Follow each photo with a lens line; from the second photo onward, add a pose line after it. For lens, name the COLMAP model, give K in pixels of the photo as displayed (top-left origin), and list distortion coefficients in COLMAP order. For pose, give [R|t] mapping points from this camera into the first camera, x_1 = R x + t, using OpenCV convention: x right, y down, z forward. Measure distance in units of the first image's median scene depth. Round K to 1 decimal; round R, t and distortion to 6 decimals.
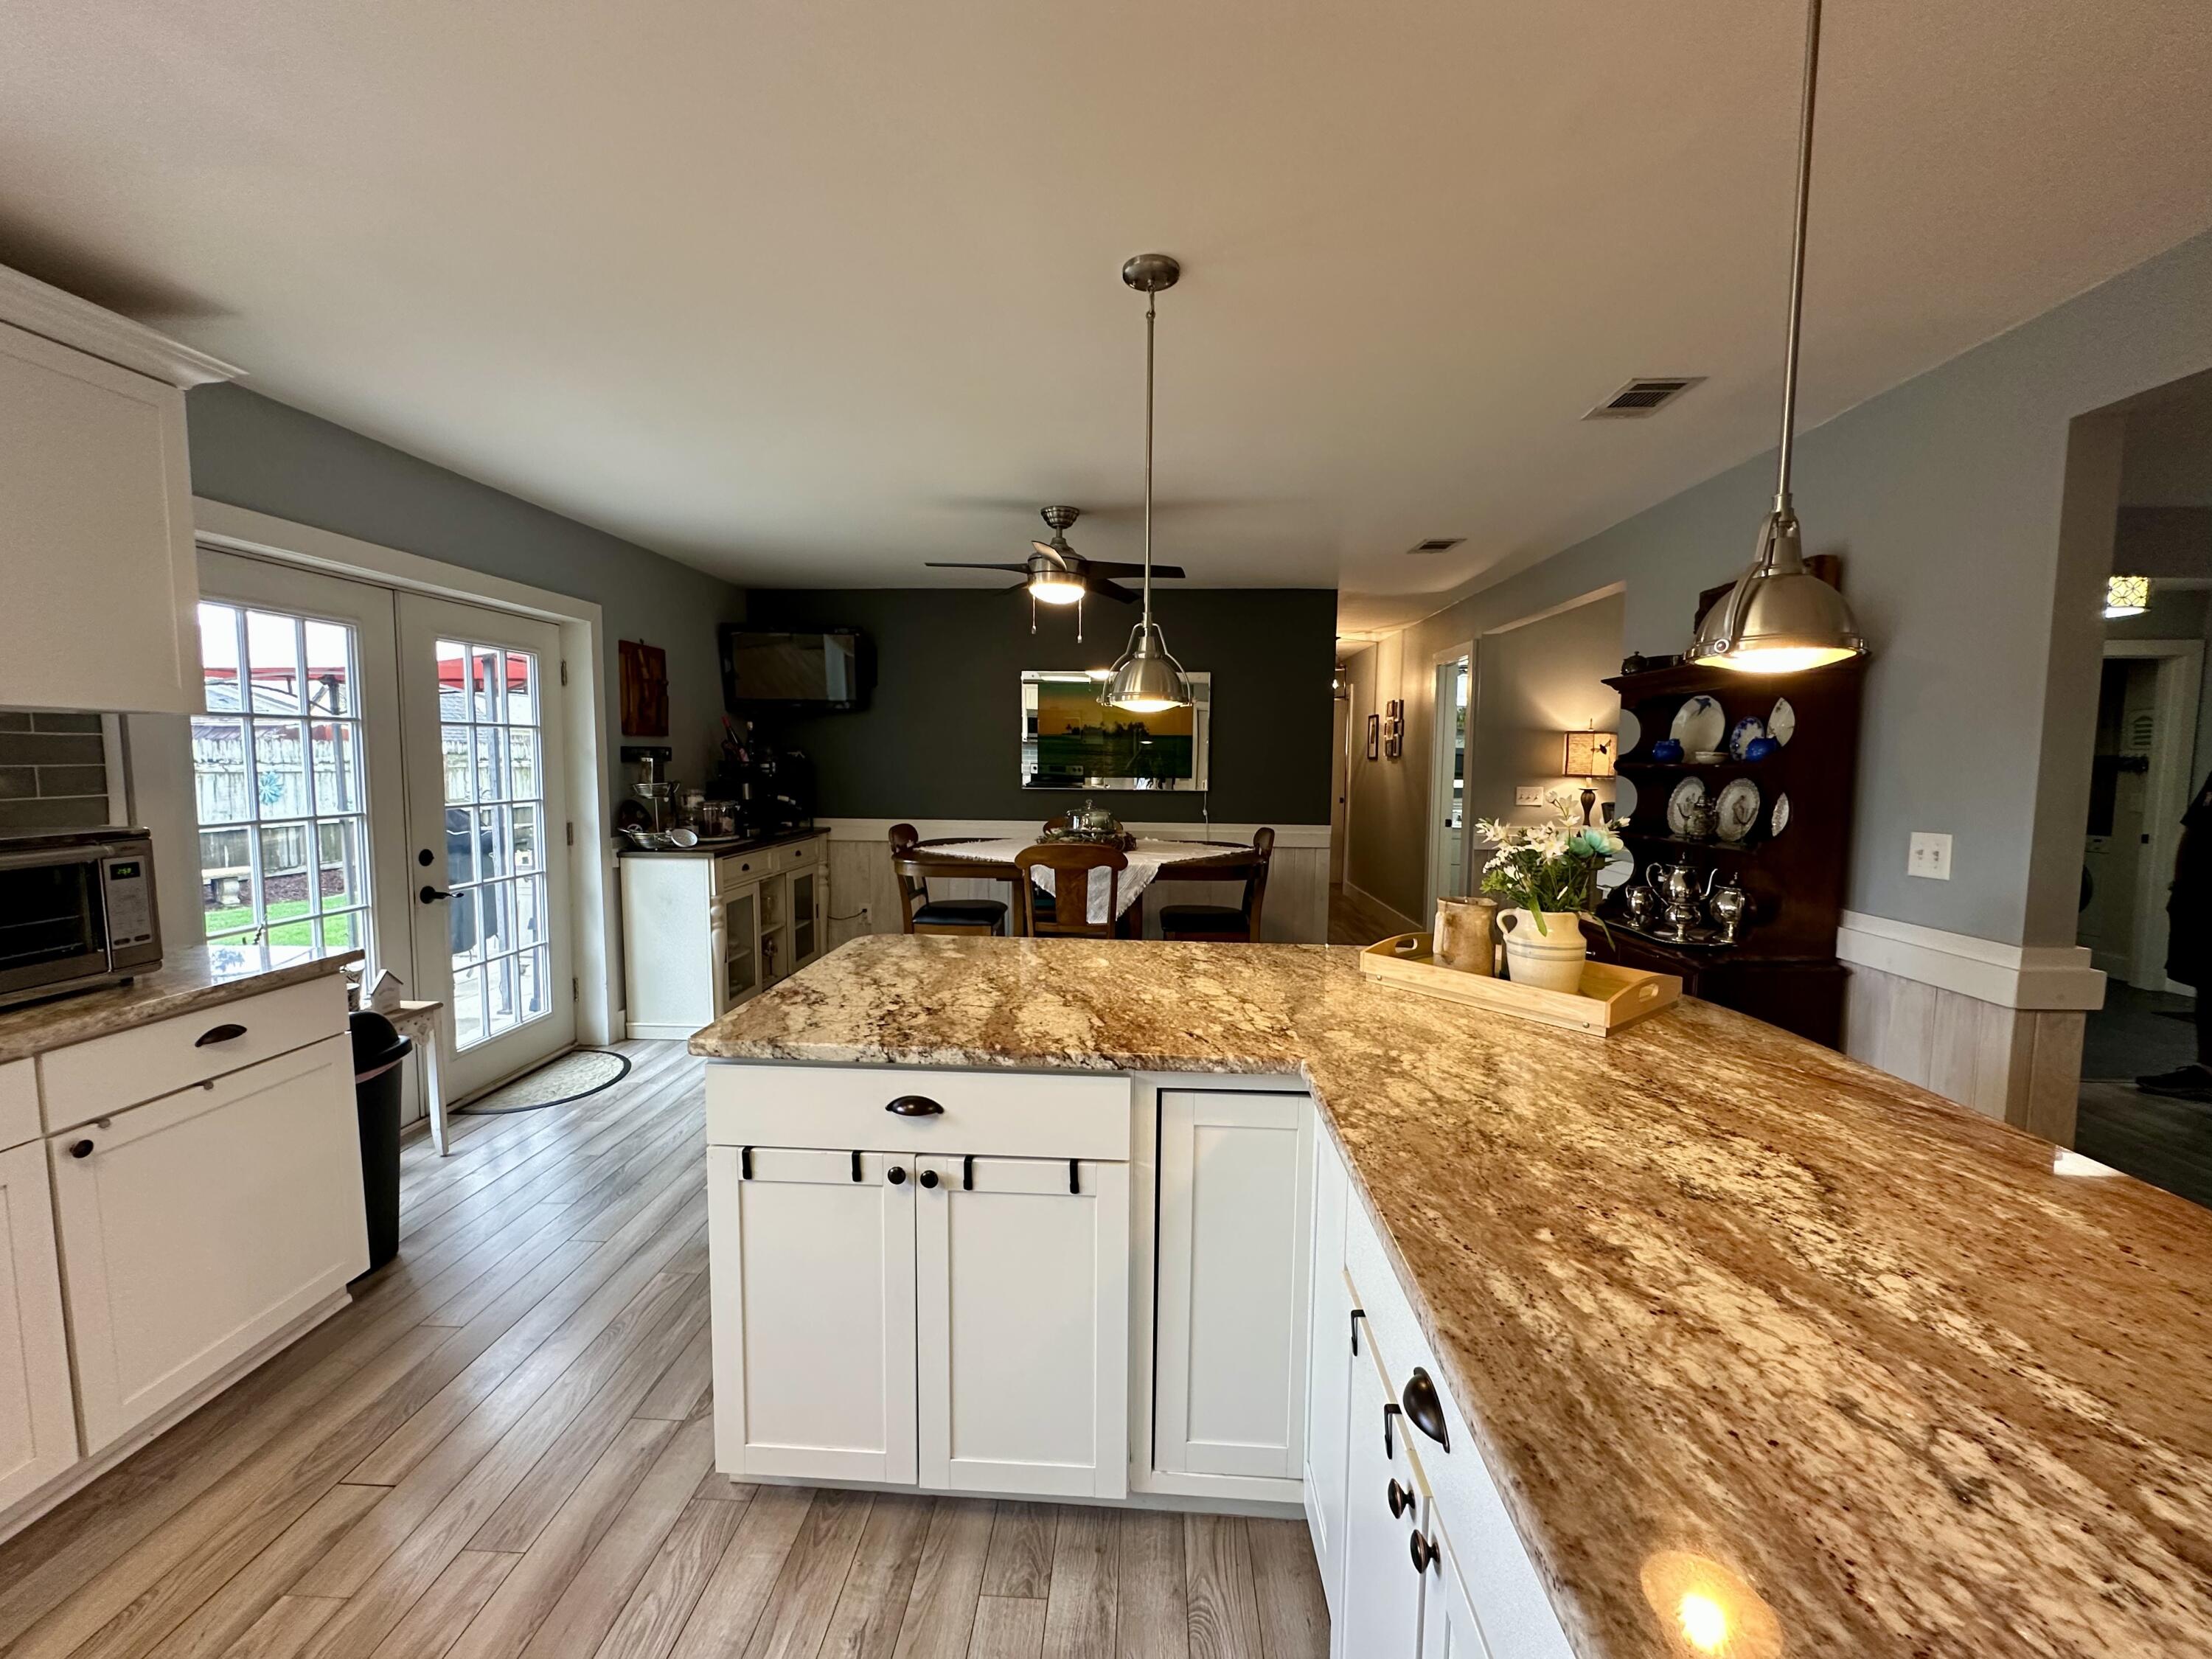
lens RADIAL K [[882.0, 0, 1106.0], [0, 882.0, 829.5], [0, 0, 1]] dist [-0.001622, -0.000041]
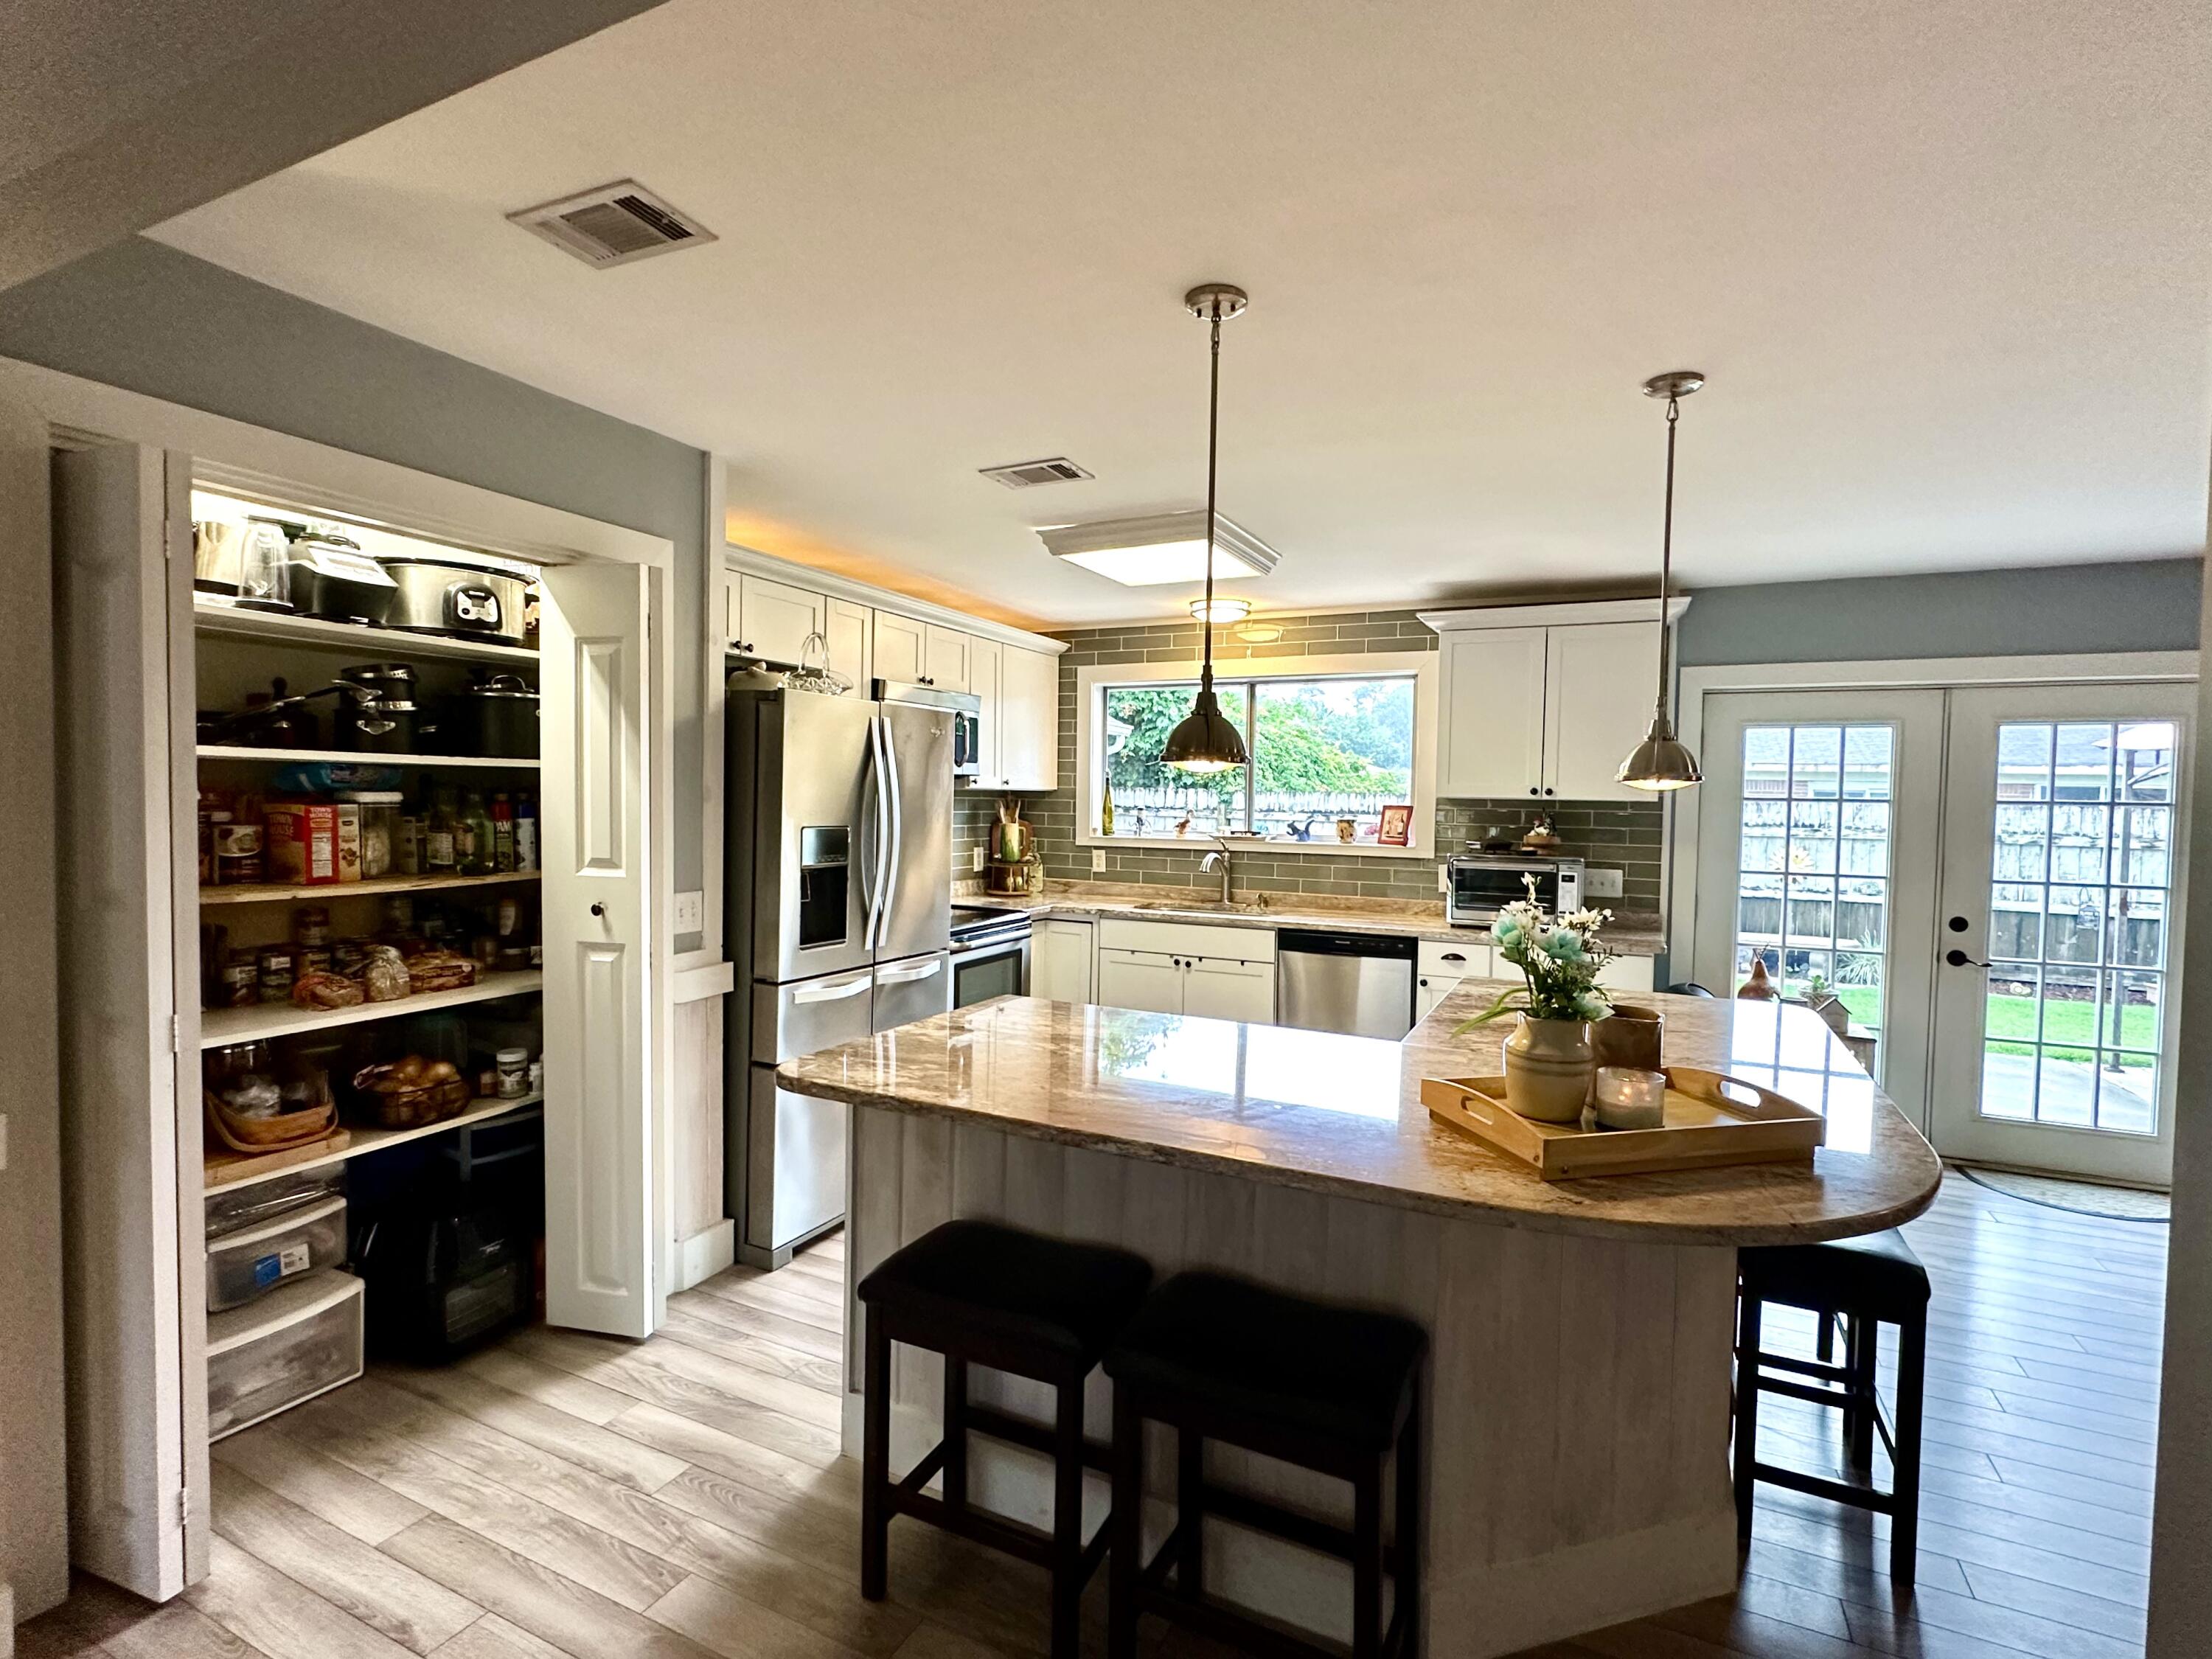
lens RADIAL K [[1067.1, 0, 1106.0], [0, 1067.1, 829.5], [0, 0, 1]] dist [-0.002413, -0.000214]
pose [[-0.388562, 0.015361, -0.921294, 0.913257], [-0.098933, 0.993386, 0.058288, -0.061174], [0.916096, 0.113795, -0.384473, 0.552675]]
